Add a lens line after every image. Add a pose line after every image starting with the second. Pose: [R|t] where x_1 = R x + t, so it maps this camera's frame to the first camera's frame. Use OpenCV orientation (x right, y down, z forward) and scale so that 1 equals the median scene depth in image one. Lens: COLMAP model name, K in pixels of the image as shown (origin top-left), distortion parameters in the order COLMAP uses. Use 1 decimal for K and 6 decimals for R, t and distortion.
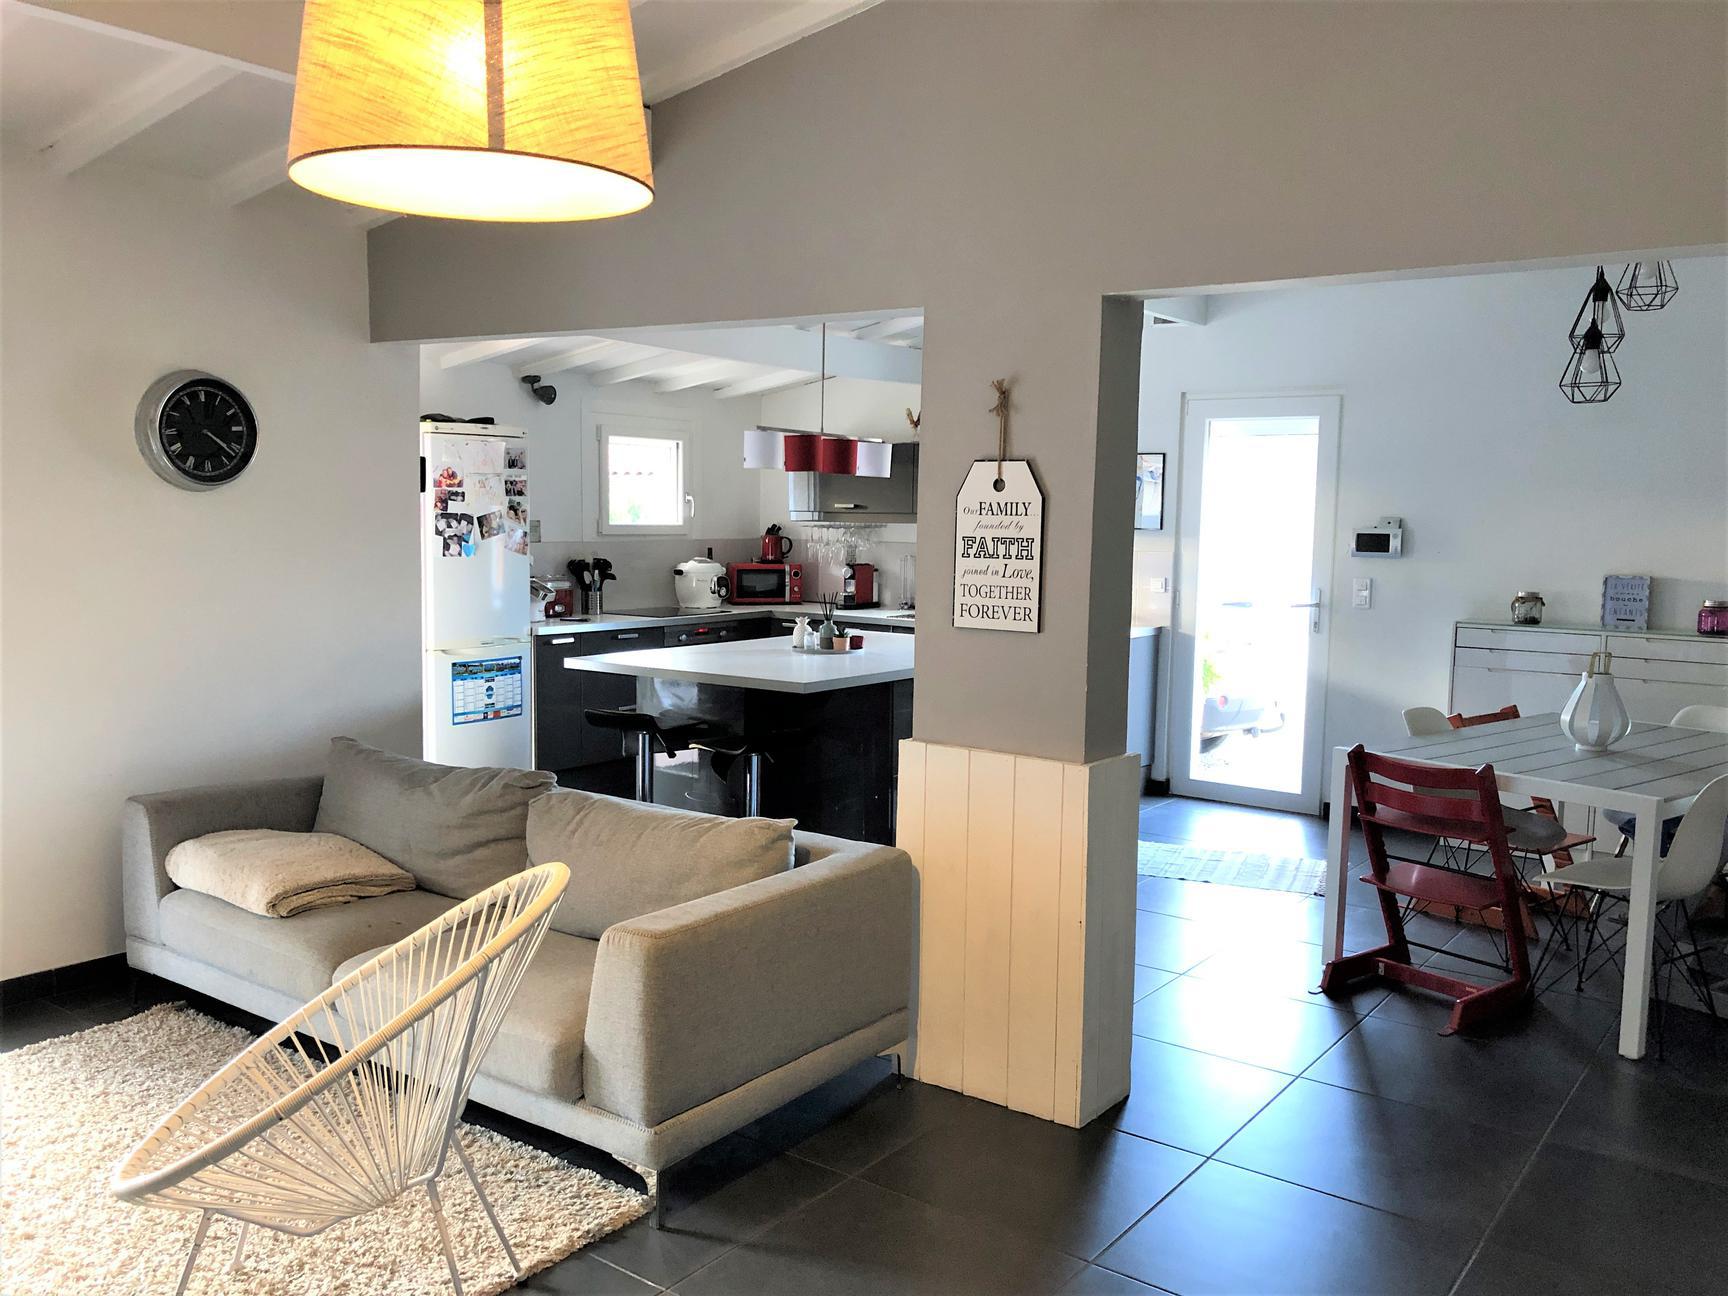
lens RADIAL K [[1406.8, 0, 834.7], [0, 1406.8, 646.6], [0, 0, 1]] dist [0.033823, -0.076845]
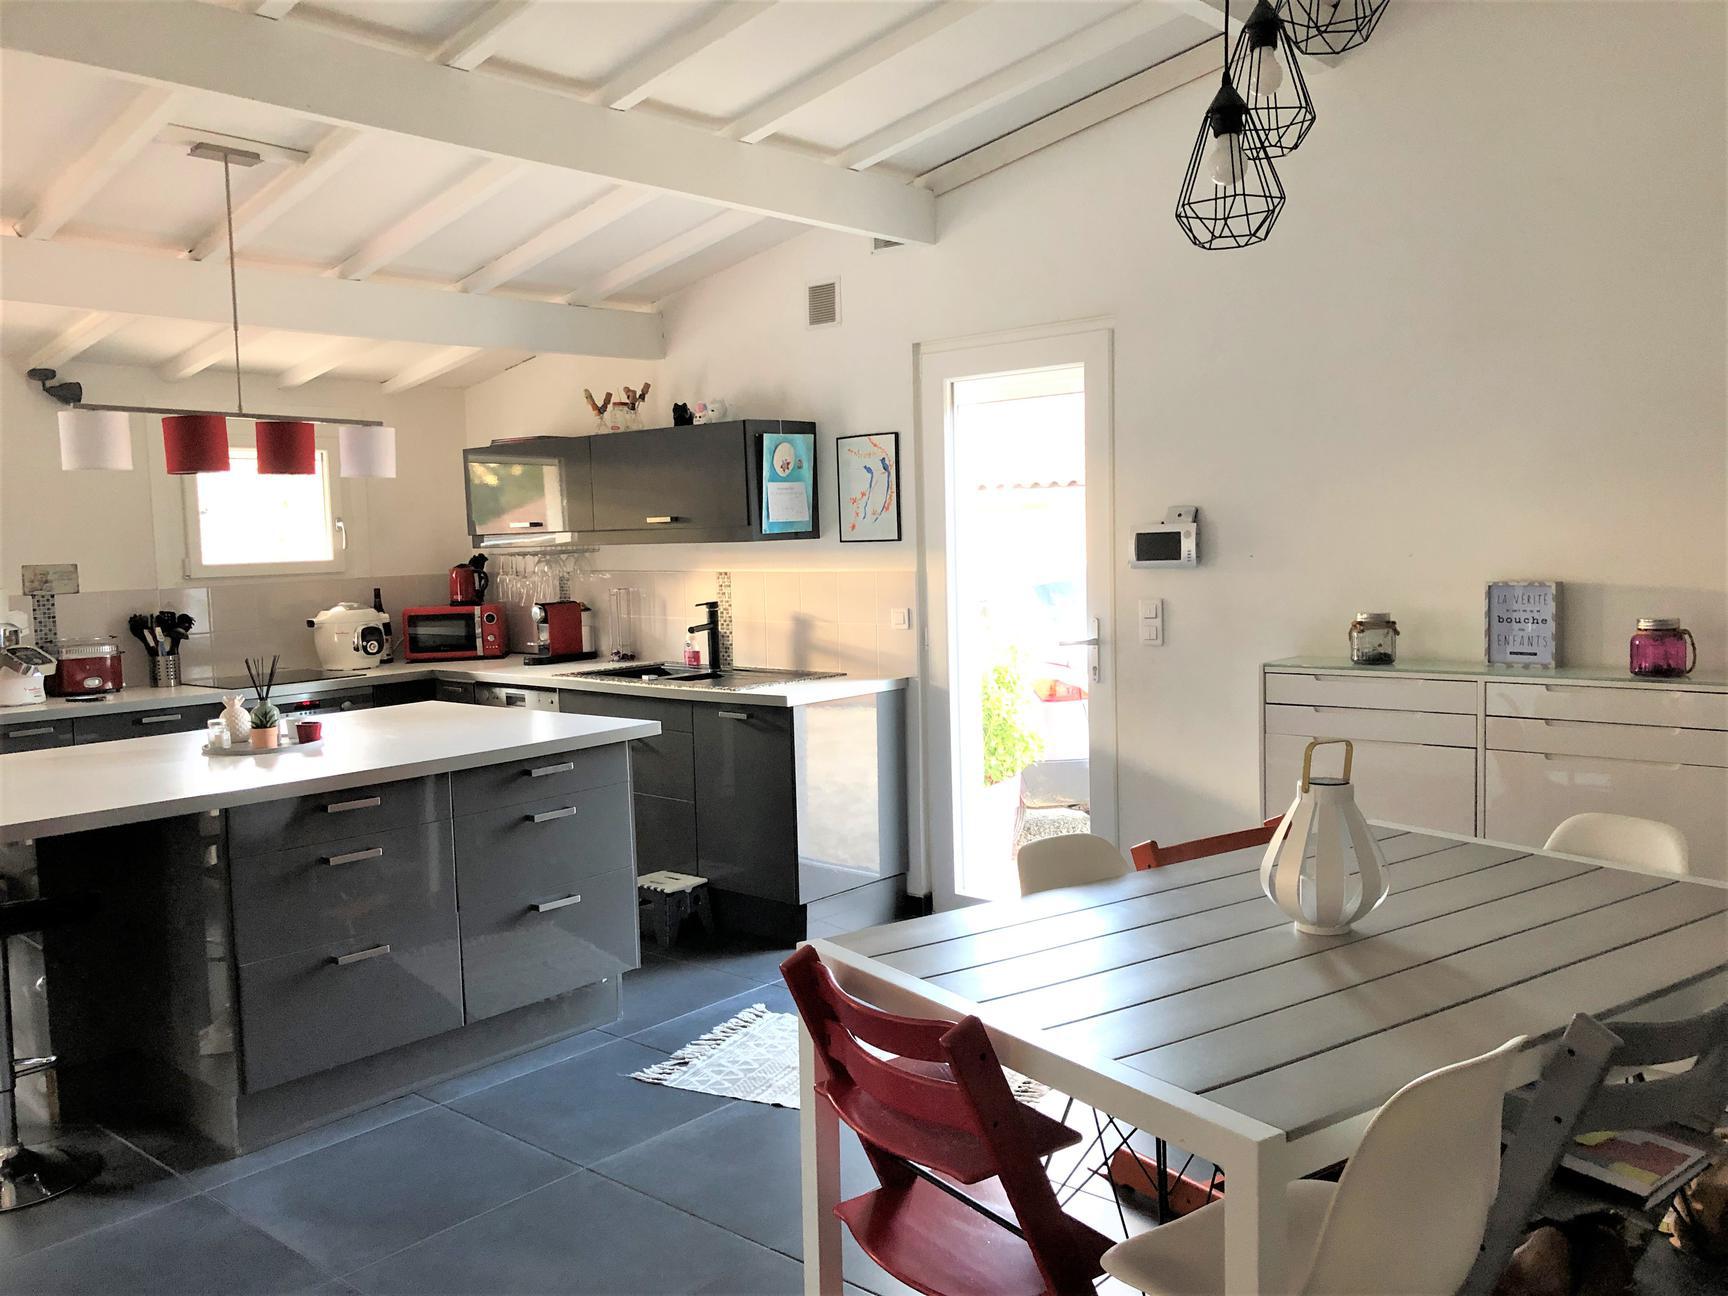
lens RADIAL K [[1398.6, 0, 863.5], [0, 1398.6, 648.4], [0, 0, 1]] dist [0.029040, -0.092660]
pose [[0.996632, -0.037171, -0.073091, 0.278129], [0.035928, 0.999188, -0.018249, -0.017896], [0.073710, 0.015561, 0.997158, 0.321800]]
